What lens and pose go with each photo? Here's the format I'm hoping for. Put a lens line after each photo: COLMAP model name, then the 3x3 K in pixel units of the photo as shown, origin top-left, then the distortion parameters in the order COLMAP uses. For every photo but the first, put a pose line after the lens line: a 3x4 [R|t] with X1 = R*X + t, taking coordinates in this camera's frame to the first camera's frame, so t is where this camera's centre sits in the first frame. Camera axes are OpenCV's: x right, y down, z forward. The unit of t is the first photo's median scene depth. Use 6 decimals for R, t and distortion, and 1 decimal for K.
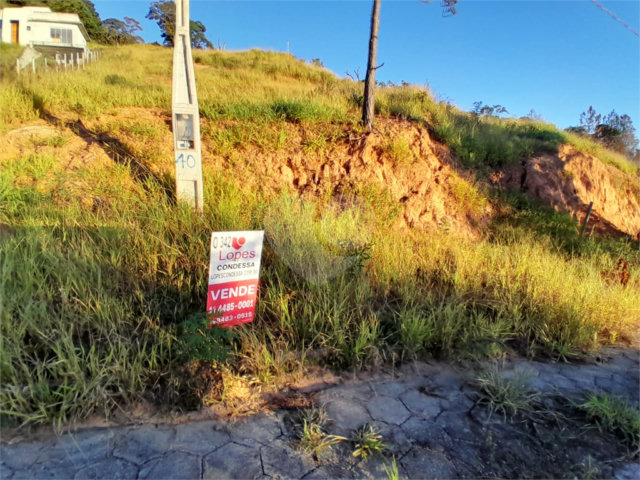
lens RADIAL K [[338.7, 0, 328.7], [0, 338.7, 241.4], [0, 0, 1]] dist [-0.003007, -0.045886]
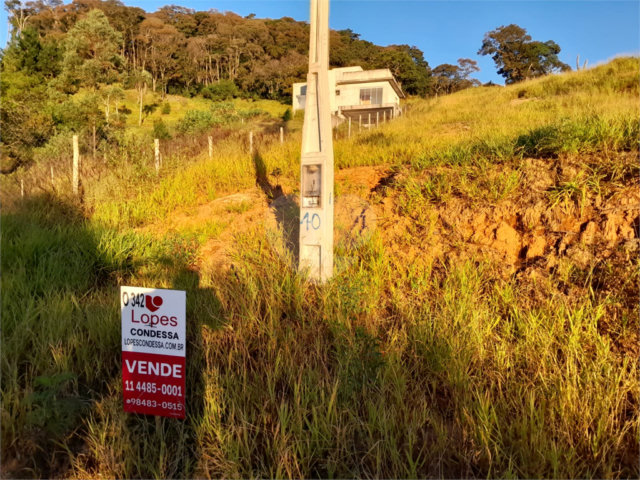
lens RADIAL K [[507.4, 0, 310.3], [0, 507.4, 238.4], [0, 0, 1]] dist [0.046803, -0.125285]
pose [[0.689460, -0.028920, -0.723746, 0.265199], [-0.138704, 0.975440, -0.171109, 0.002686], [0.710920, 0.218359, 0.668515, 0.129975]]
